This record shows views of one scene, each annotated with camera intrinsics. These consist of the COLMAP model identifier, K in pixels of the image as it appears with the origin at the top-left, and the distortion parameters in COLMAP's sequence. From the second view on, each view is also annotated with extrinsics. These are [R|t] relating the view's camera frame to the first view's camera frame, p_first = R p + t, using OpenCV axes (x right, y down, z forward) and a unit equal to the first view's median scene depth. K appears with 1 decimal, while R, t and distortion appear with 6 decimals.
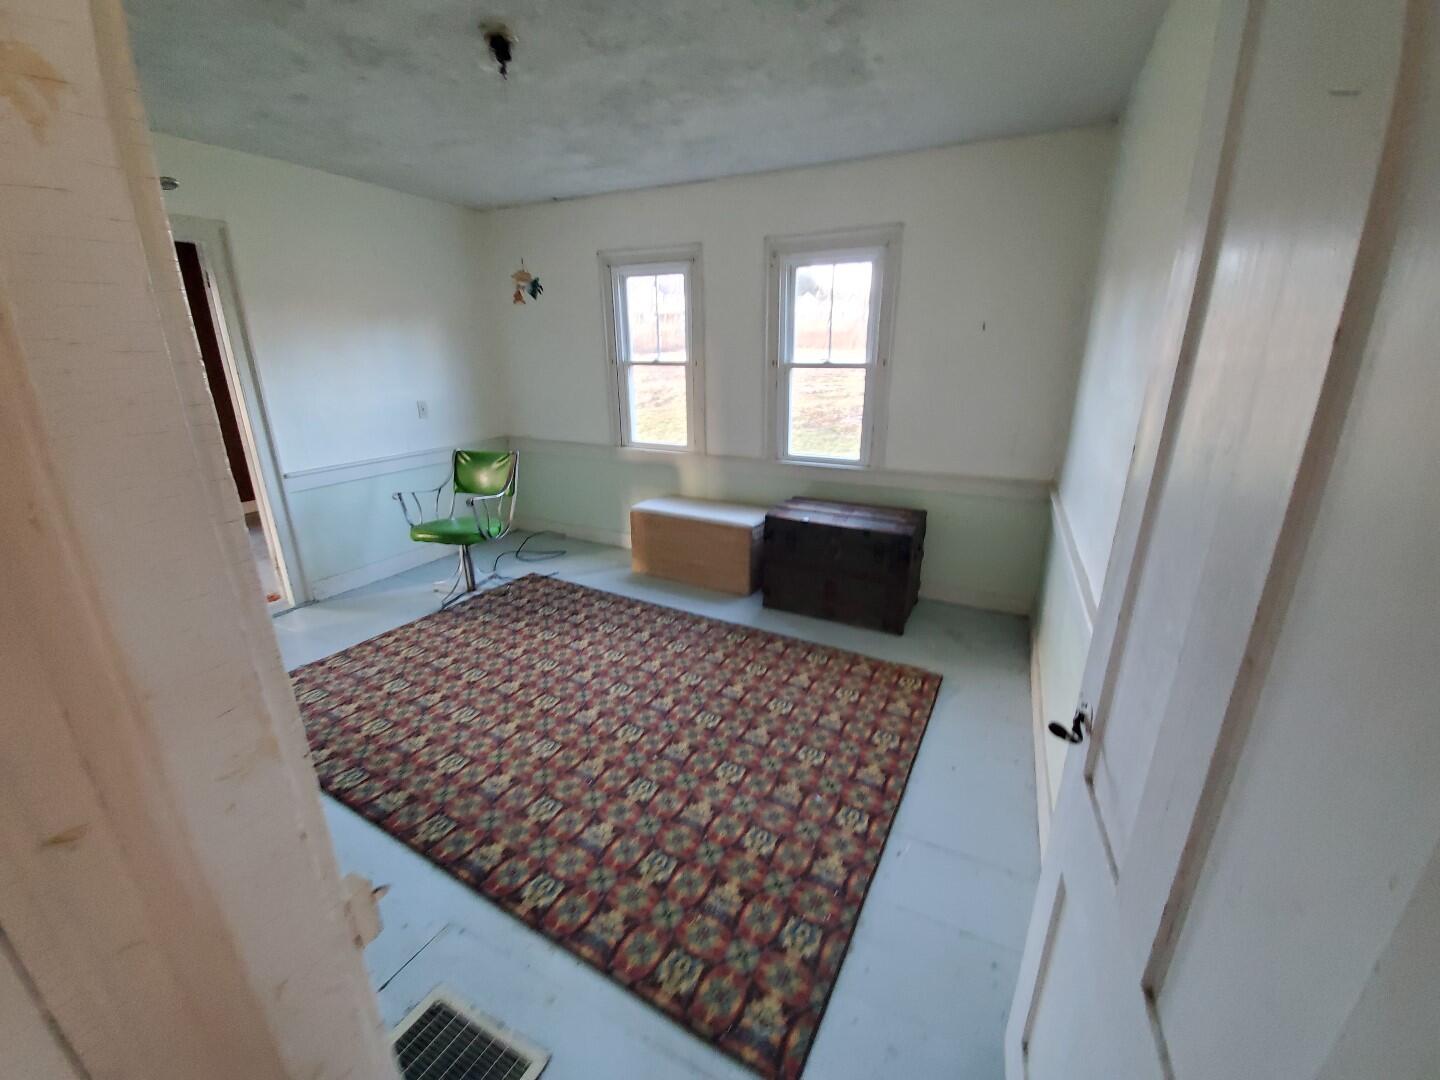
lens RADIAL K [[570.2, 0, 729.1], [0, 570.2, 532.2], [0, 0, 1]] dist [0.013566, -0.014956]
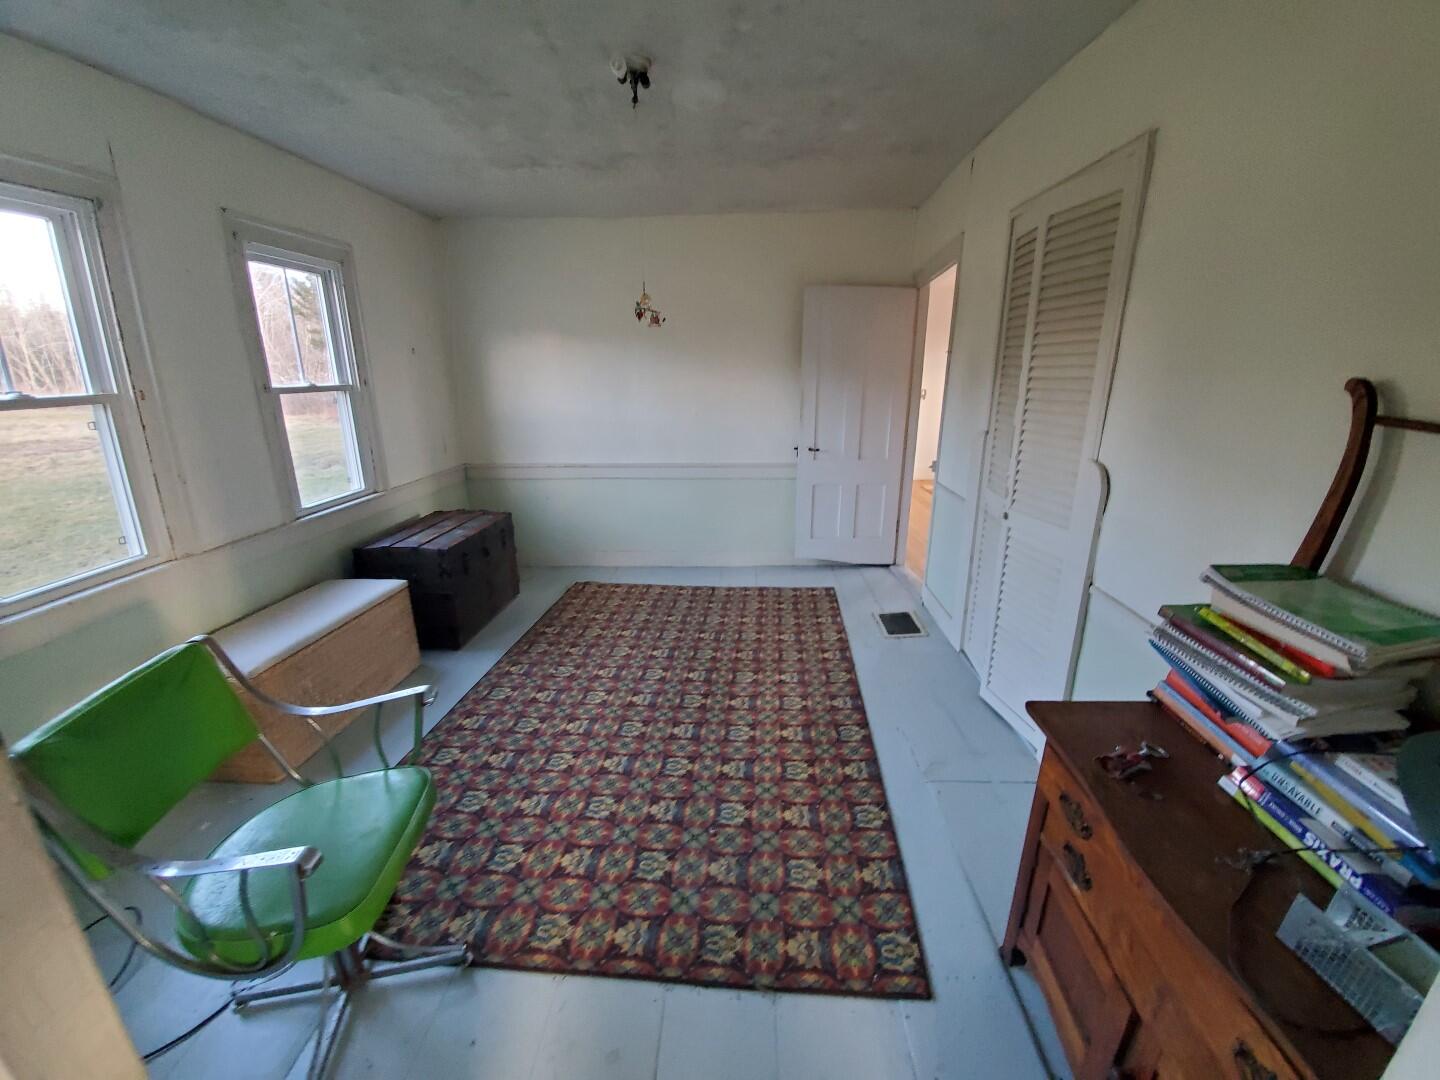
lens RADIAL K [[570.2, 0, 729.1], [0, 570.2, 532.2], [0, 0, 1]] dist [0.013566, -0.014956]
pose [[-0.405943, -0.248336, 0.879511, -1.076789], [0.272431, 0.885736, 0.375836, -0.321915], [-0.872348, 0.392174, -0.291904, 1.009653]]
